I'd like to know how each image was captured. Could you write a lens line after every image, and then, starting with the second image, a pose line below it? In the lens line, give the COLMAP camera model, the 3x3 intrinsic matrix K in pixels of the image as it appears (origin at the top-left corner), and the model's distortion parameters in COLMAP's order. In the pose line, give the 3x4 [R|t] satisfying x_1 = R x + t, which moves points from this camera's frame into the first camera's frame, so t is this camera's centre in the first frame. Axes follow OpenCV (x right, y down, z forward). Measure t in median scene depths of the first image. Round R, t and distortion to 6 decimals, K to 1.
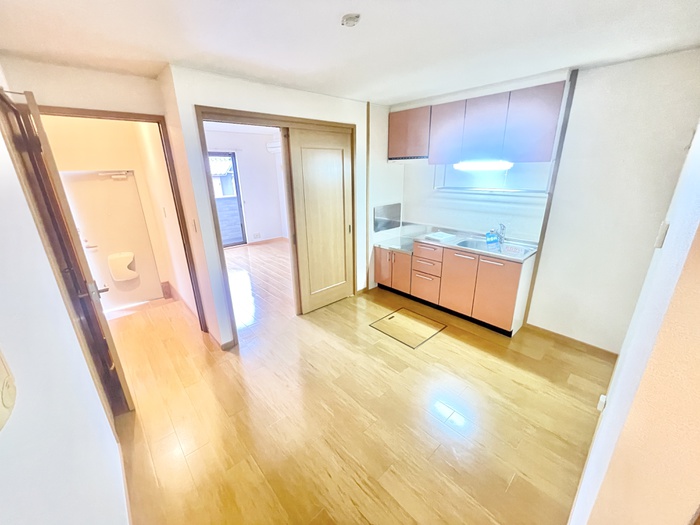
lens RADIAL K [[281.8, 0, 350.0], [0, 281.8, 262.5], [0, 0, 1]] dist [-0.002061, -0.000271]
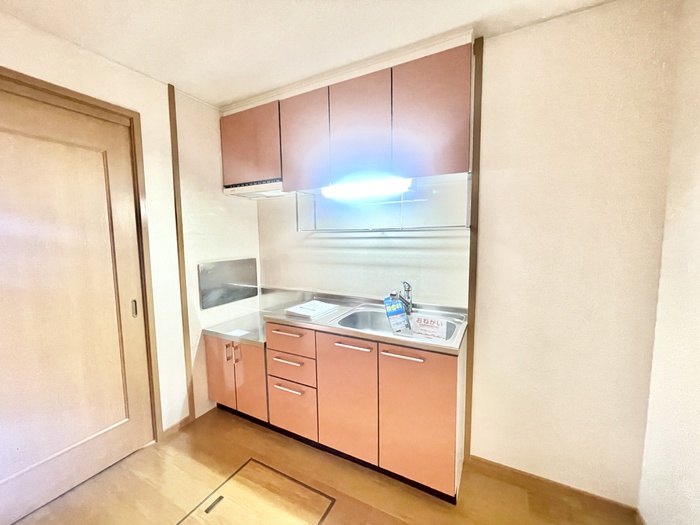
lens RADIAL K [[281.8, 0, 350.0], [0, 281.8, 262.5], [0, 0, 1]] dist [-0.002061, -0.000271]
pose [[0.943694, -0.024108, 0.329940, 0.213860], [0.100399, 0.971173, -0.216199, -0.055658], [-0.315217, 0.237152, 0.918911, 0.444826]]
